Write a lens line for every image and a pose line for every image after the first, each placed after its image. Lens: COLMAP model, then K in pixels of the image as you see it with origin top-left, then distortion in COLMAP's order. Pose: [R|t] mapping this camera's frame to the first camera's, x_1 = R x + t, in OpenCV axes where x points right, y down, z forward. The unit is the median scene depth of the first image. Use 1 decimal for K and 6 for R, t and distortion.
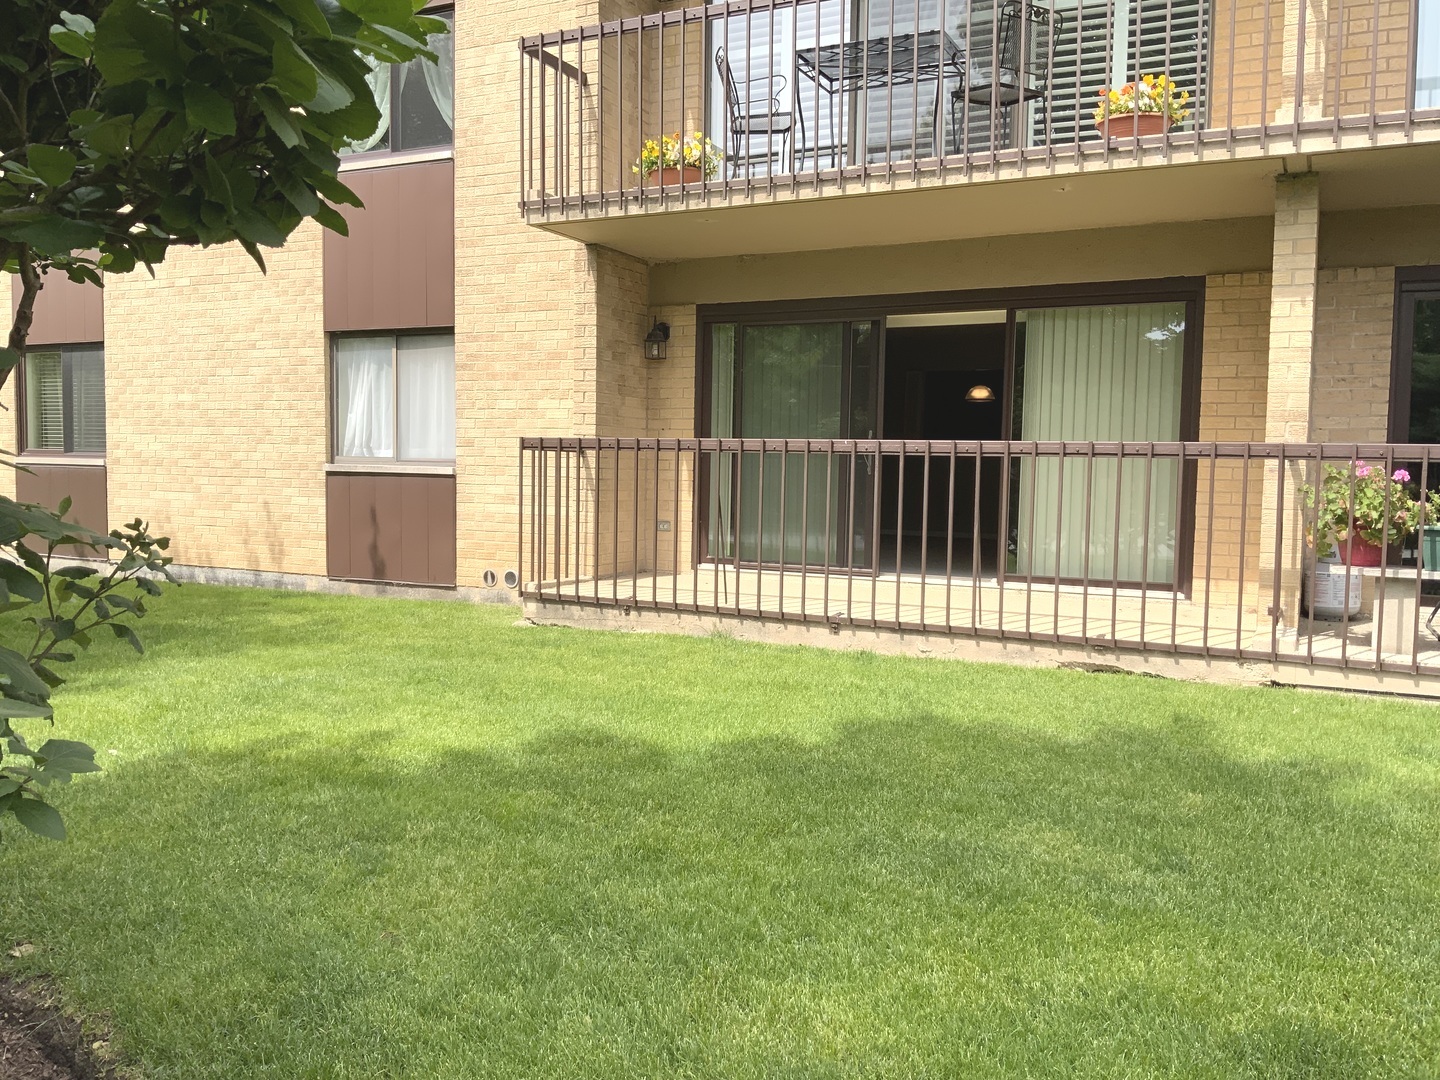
lens RADIAL K [[1182.5, 0, 719.2], [0, 1182.5, 537.6], [0, 0, 1]] dist [0.089000, -0.171758]
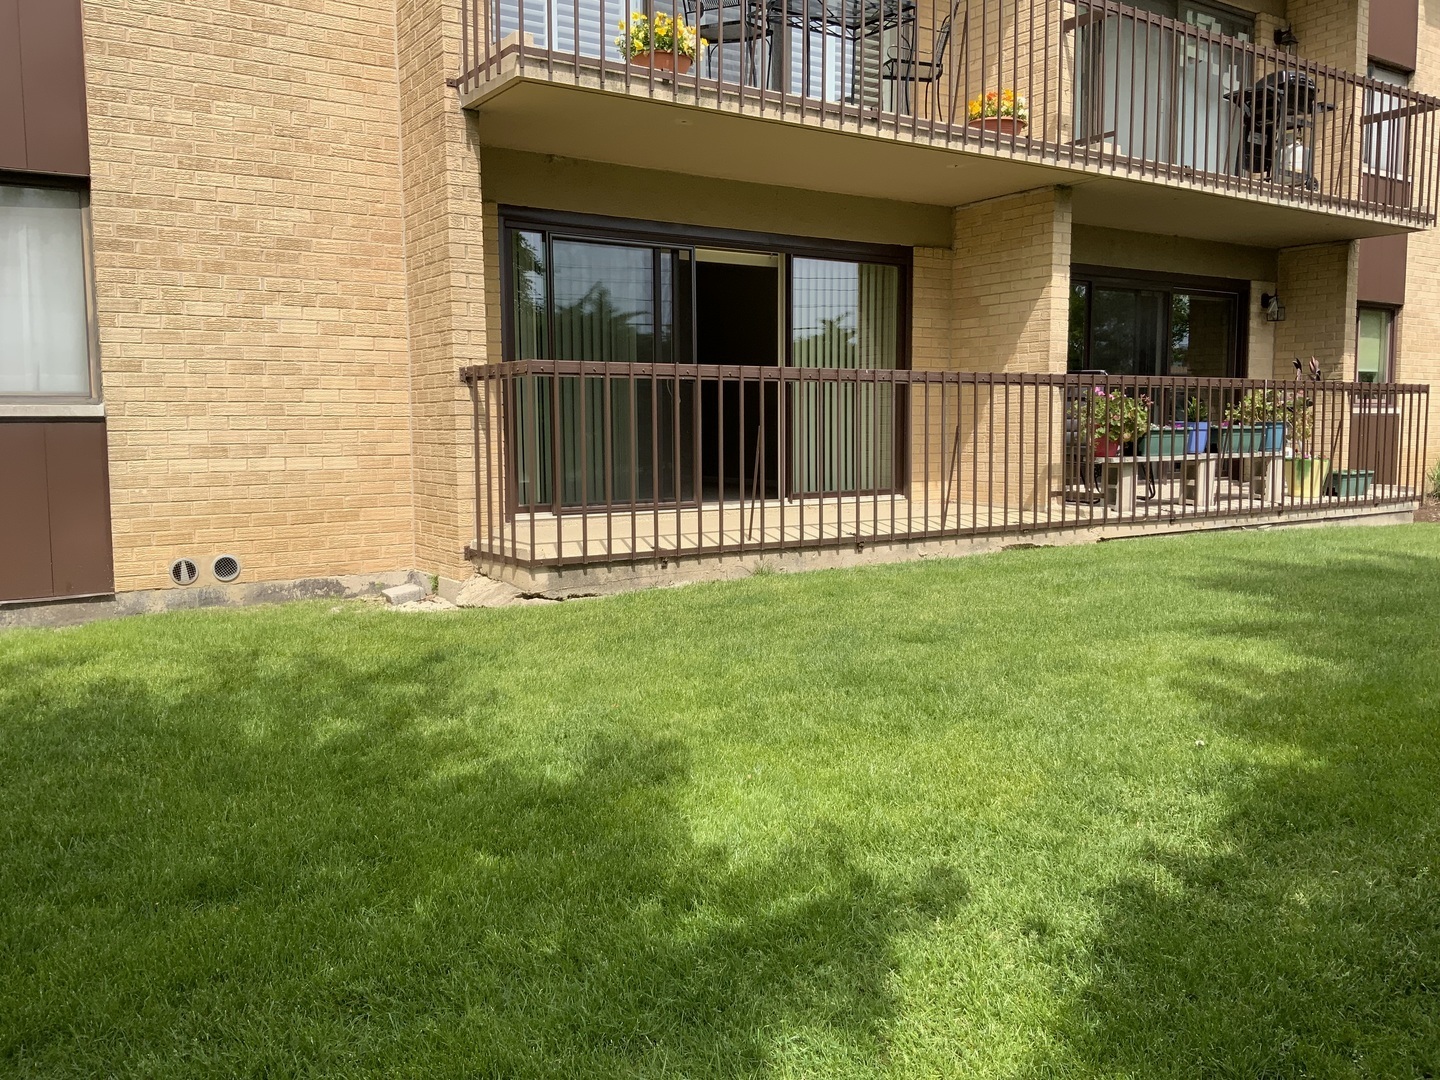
lens RADIAL K [[1182.5, 0, 719.2], [0, 1182.5, 537.6], [0, 0, 1]] dist [0.089000, -0.171758]
pose [[0.488908, -0.105641, 0.865915, -0.736889], [0.066884, 0.994258, 0.083535, -0.024560], [-0.869767, 0.017075, 0.493167, 0.485941]]
